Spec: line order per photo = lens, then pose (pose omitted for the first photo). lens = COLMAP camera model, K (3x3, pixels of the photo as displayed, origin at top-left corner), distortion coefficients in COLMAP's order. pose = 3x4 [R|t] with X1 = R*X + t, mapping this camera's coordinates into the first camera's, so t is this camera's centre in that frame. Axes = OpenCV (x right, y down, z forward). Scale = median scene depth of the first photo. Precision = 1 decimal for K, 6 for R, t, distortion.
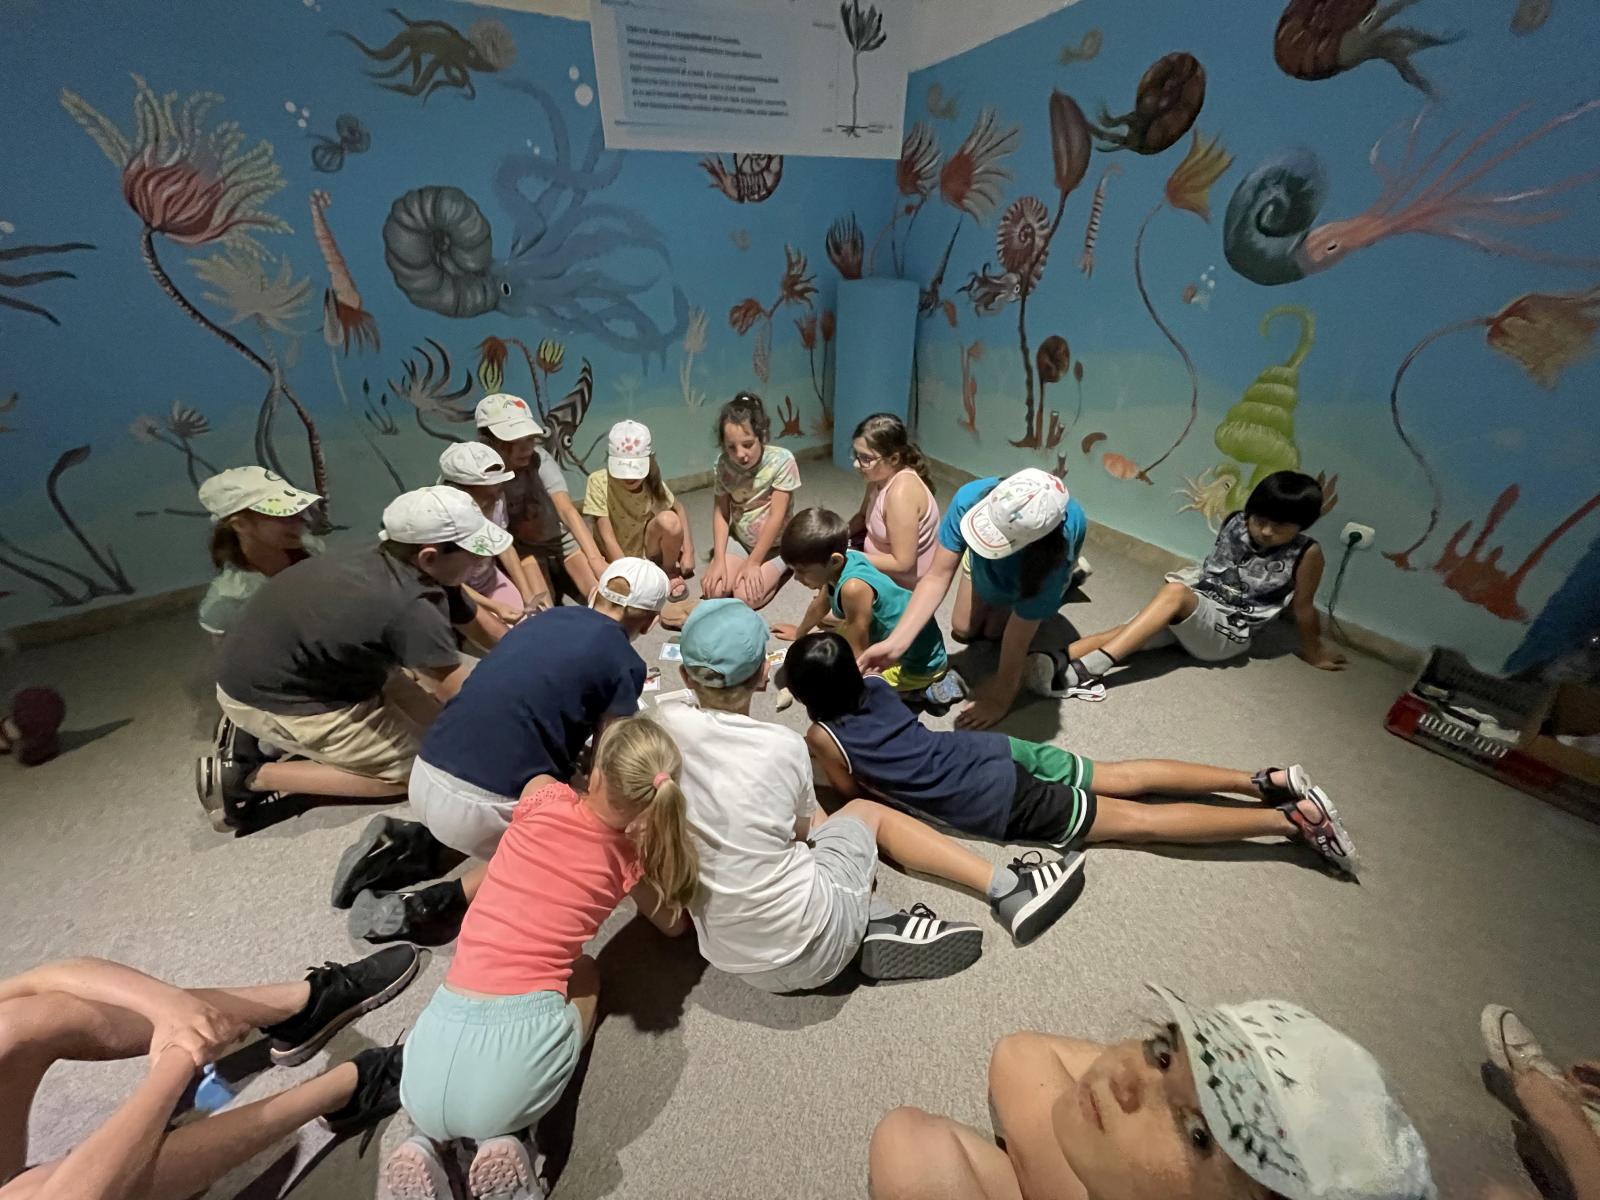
lens RADIAL K [[645.8, 0, 800.4], [0, 645.8, 600.4], [0, 0, 1]] dist [-0.005339, 0.000928]
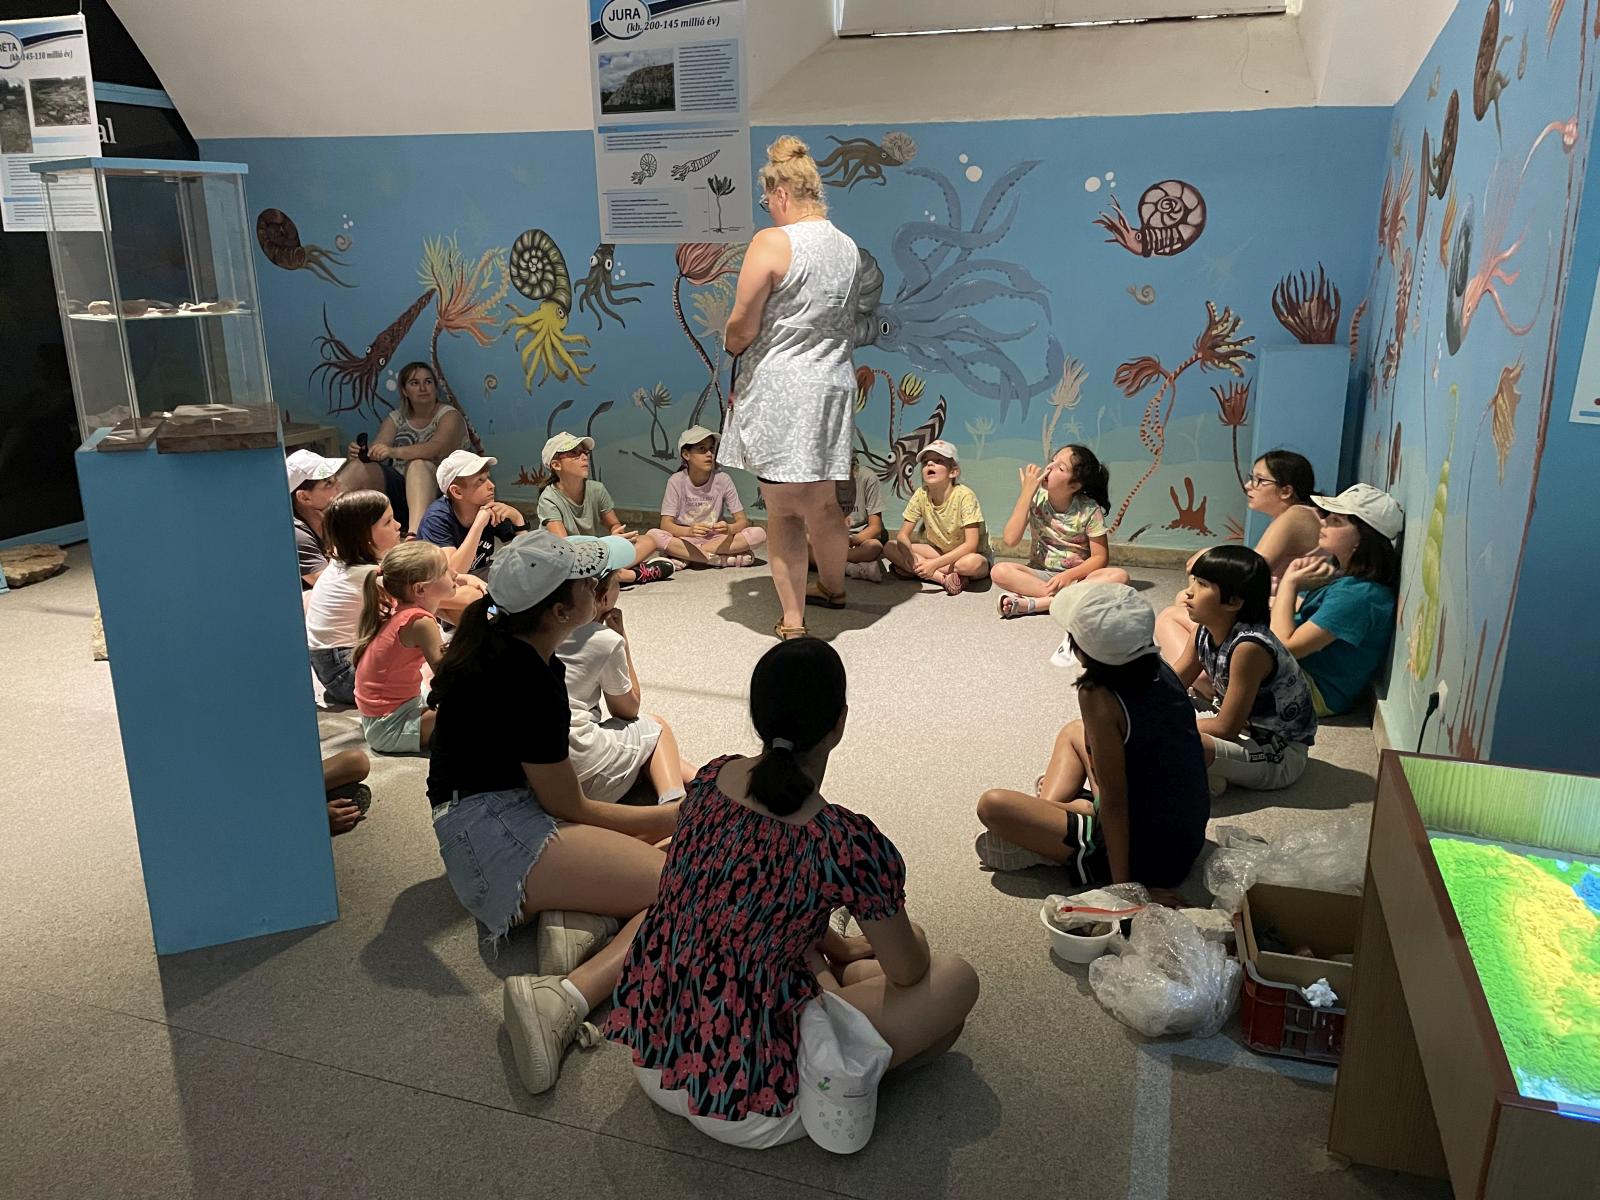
lens RADIAL K [[1203.2, 0, 800.2], [0, 1203.2, 609.2], [0, 0, 1]] dist [0.082373, -0.099906]
pose [[0.579732, 0.225045, -0.783113, 1.246850], [-0.420956, 0.905625, -0.051379, 0.137947], [0.697644, 0.359442, 0.619754, -0.245324]]
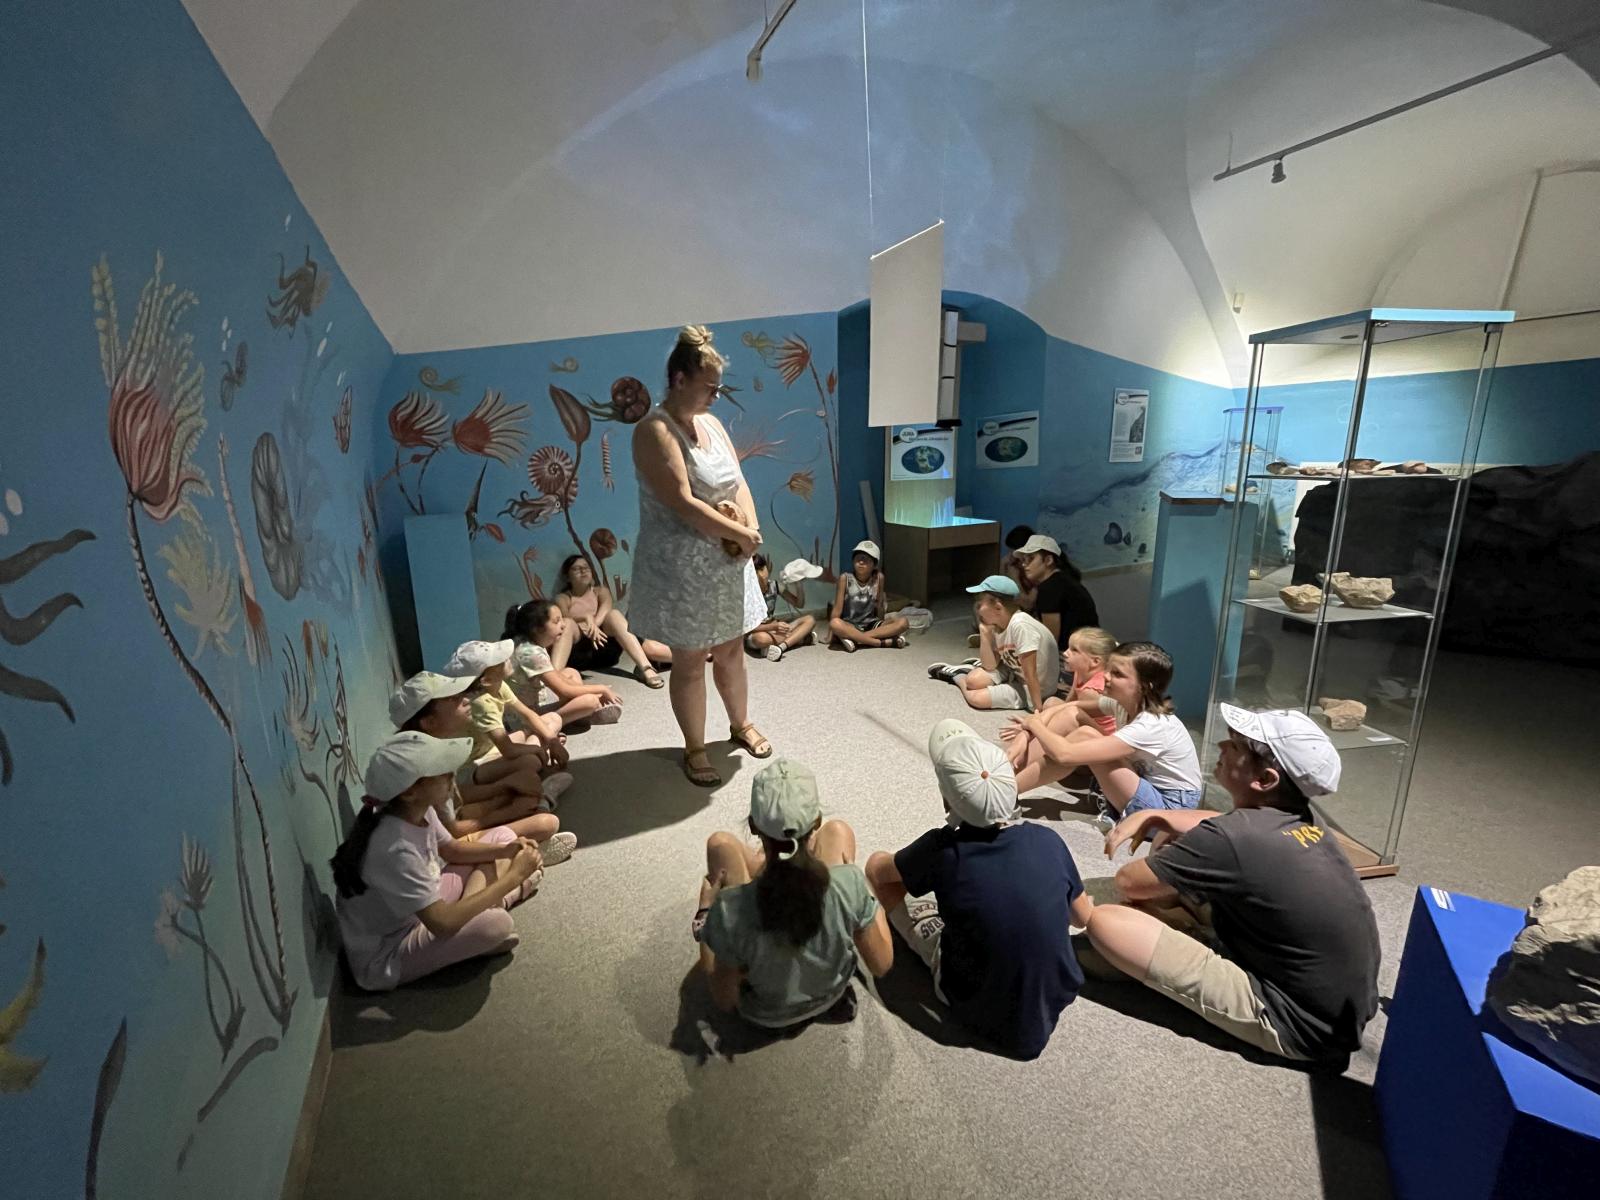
lens RADIAL K [[645.8, 0, 801.5], [0, 645.8, 601.1], [0, 0, 1]] dist [-0.005339, 0.000928]
pose [[0.145646, -0.233349, 0.961424, -1.101351], [0.538364, 0.834000, 0.120865, -0.227287], [-0.830031, 0.499992, 0.247096, 0.380018]]
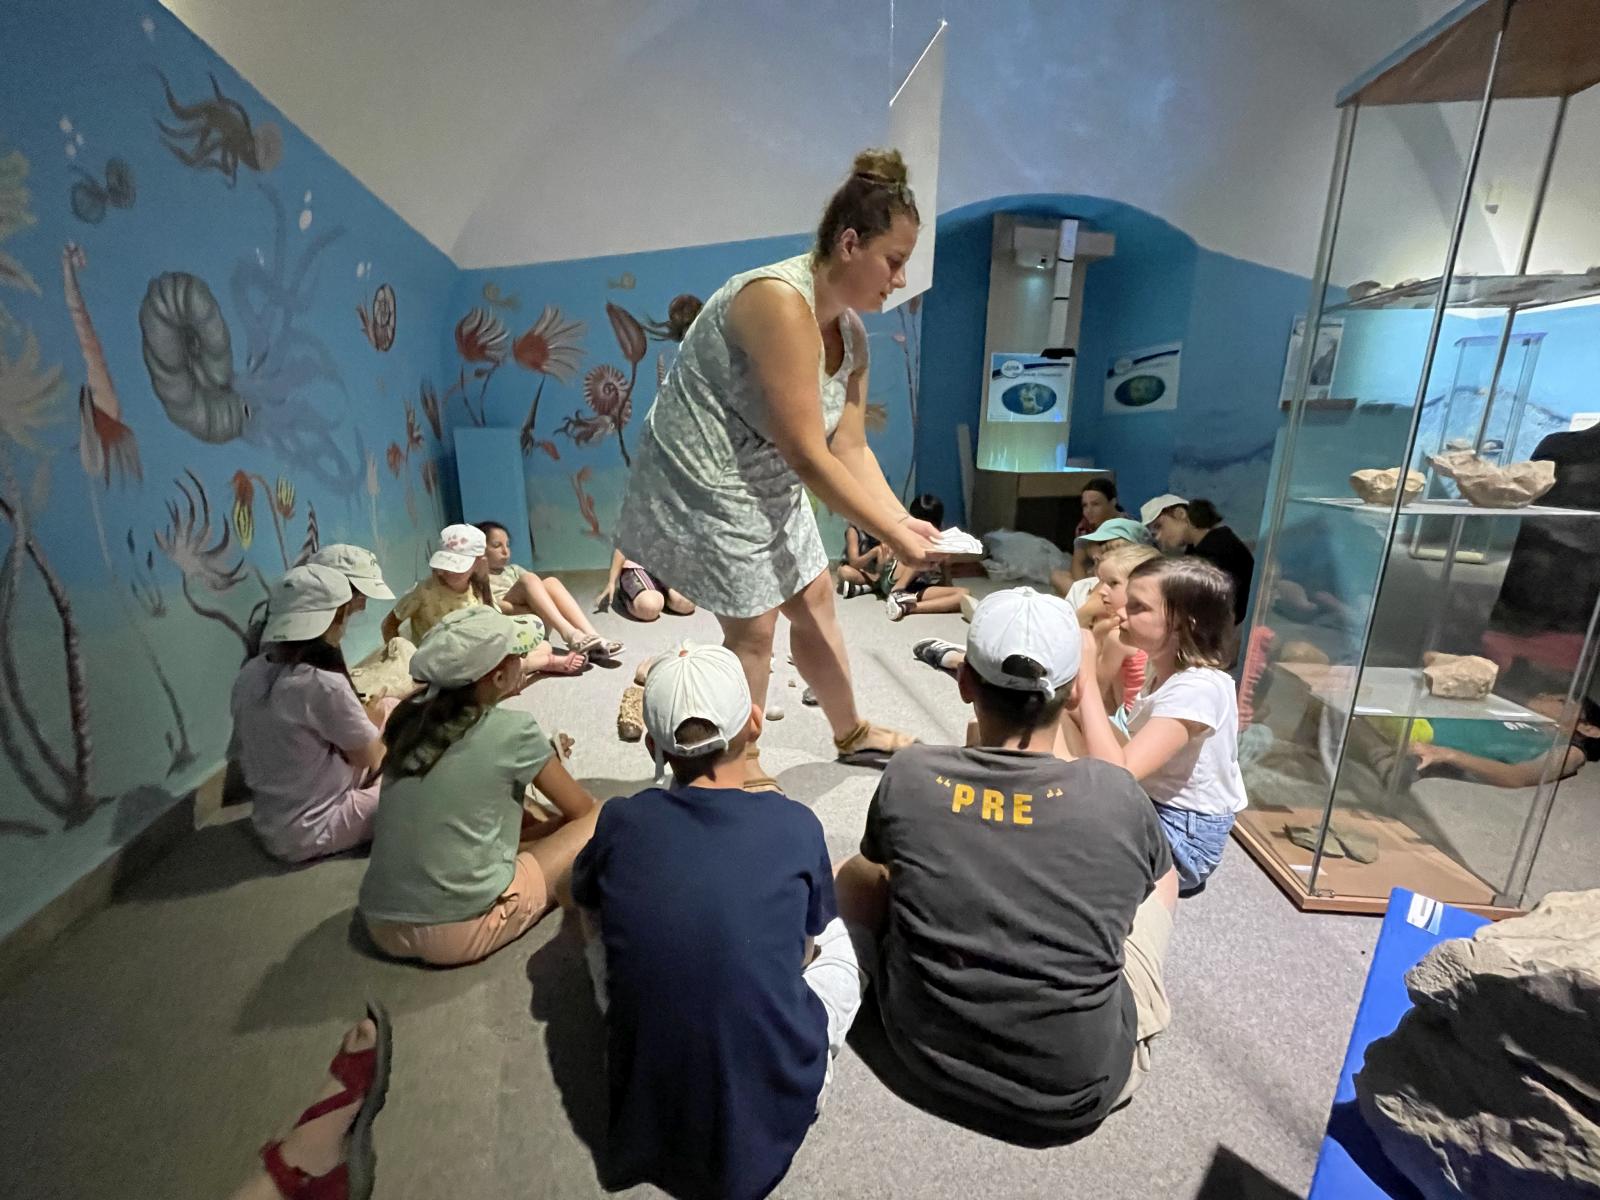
lens RADIAL K [[645.8, 0, 801.3], [0, 645.8, 600.1], [0, 0, 1]] dist [-0.005339, 0.000928]
pose [[0.389419, -0.239290, 0.889434, -0.940112], [0.489046, 0.872018, 0.020487, 0.012038], [-0.780505, 0.426996, 0.456604, 0.246984]]
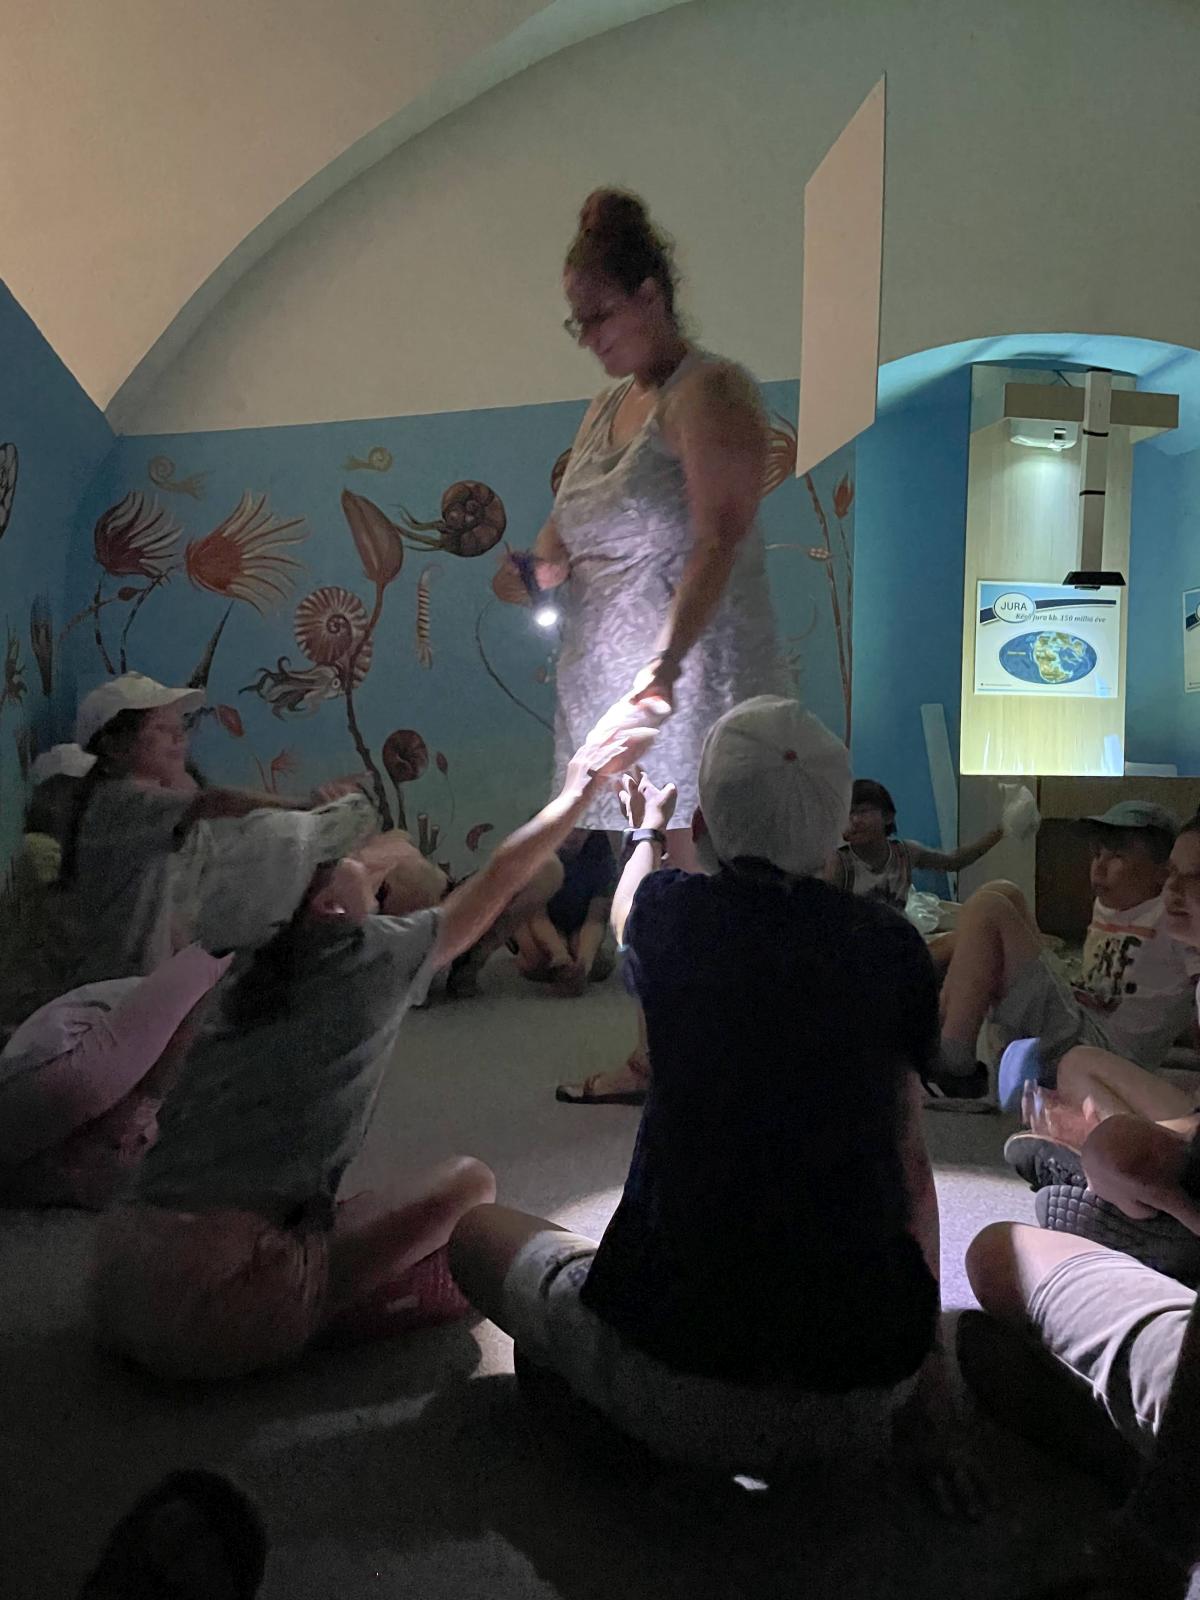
lens RADIAL K [[1203.2, 0, 587.0], [0, 1203.2, 788.5], [0, 0, 1]] dist [0.082373, -0.099906]
pose [[0.424588, -0.019198, 0.905183, -1.054132], [0.469765, 0.859341, -0.202124, 0.103976], [-0.773980, 0.511043, 0.373884, 0.285533]]
